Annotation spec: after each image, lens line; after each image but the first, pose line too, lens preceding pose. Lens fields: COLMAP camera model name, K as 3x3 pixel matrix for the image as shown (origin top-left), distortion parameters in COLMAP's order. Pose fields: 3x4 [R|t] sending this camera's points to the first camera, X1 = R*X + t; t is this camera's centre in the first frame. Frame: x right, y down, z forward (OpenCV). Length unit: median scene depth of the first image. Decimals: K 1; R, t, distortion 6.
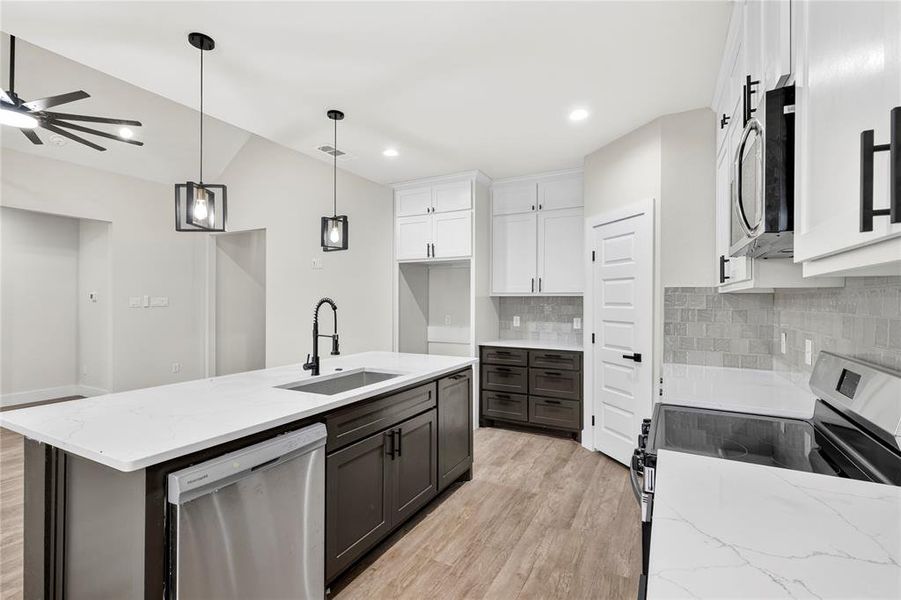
lens RADIAL K [[408.1, 0, 448.9], [0, 408.1, 296.9], [0, 0, 1]] dist [0.002852, -0.000304]
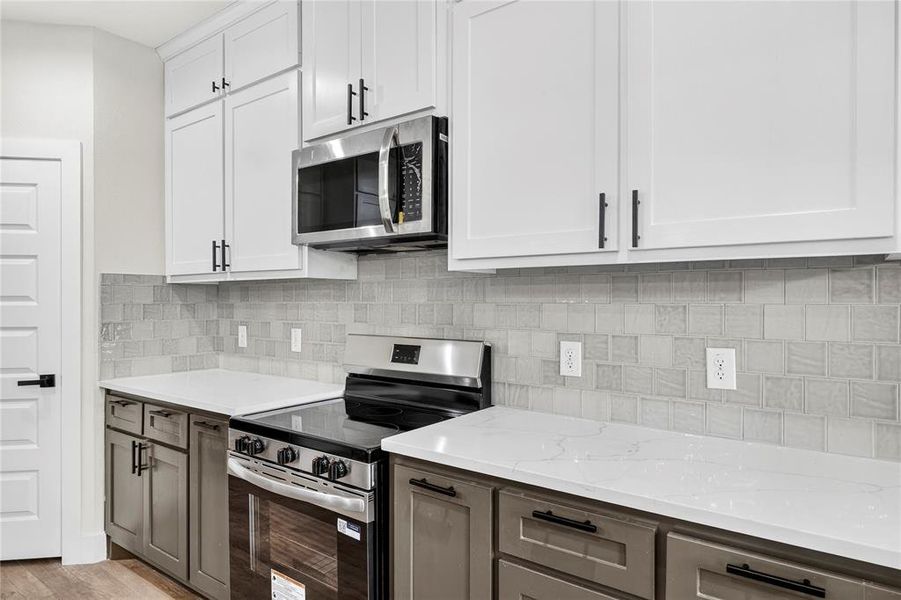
lens RADIAL K [[529.2, 0, 451.4], [0, 529.2, 302.3], [0, 0, 1]] dist [-0.005330, 0.005117]
pose [[0.143853, -0.009020, 0.989558, -0.282353], [-0.007946, 0.999916, 0.010270, 0.011755], [-0.989567, -0.009340, 0.143769, 0.262759]]
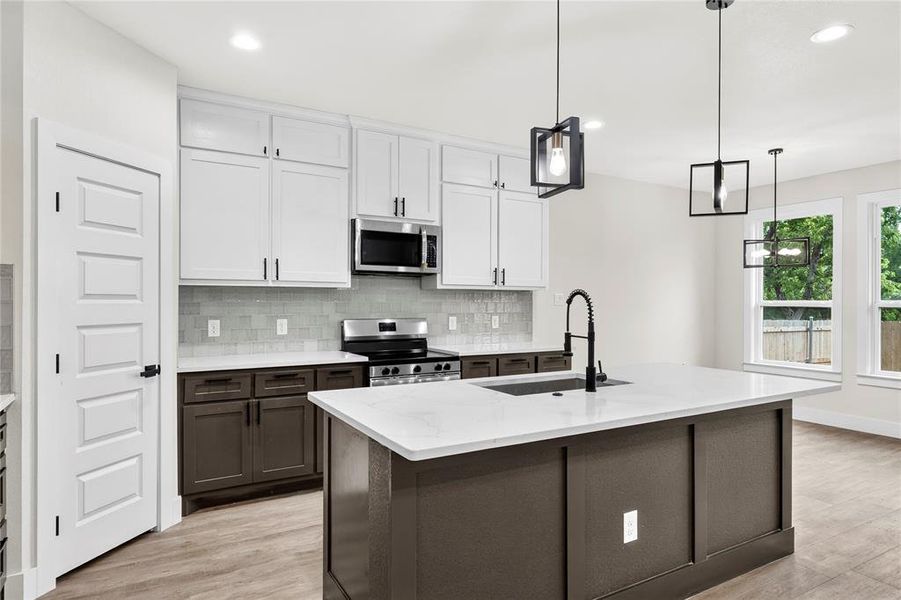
lens RADIAL K [[549.7, 0, 446.6], [0, 549.7, 297.4], [0, 0, 1]] dist [0.010294, -0.005048]
pose [[-0.849961, -0.000799, 0.526845, -0.513478], [-0.010406, 0.999829, -0.015272, 0.029875], [-0.526743, -0.018462, -0.849824, 1.622017]]
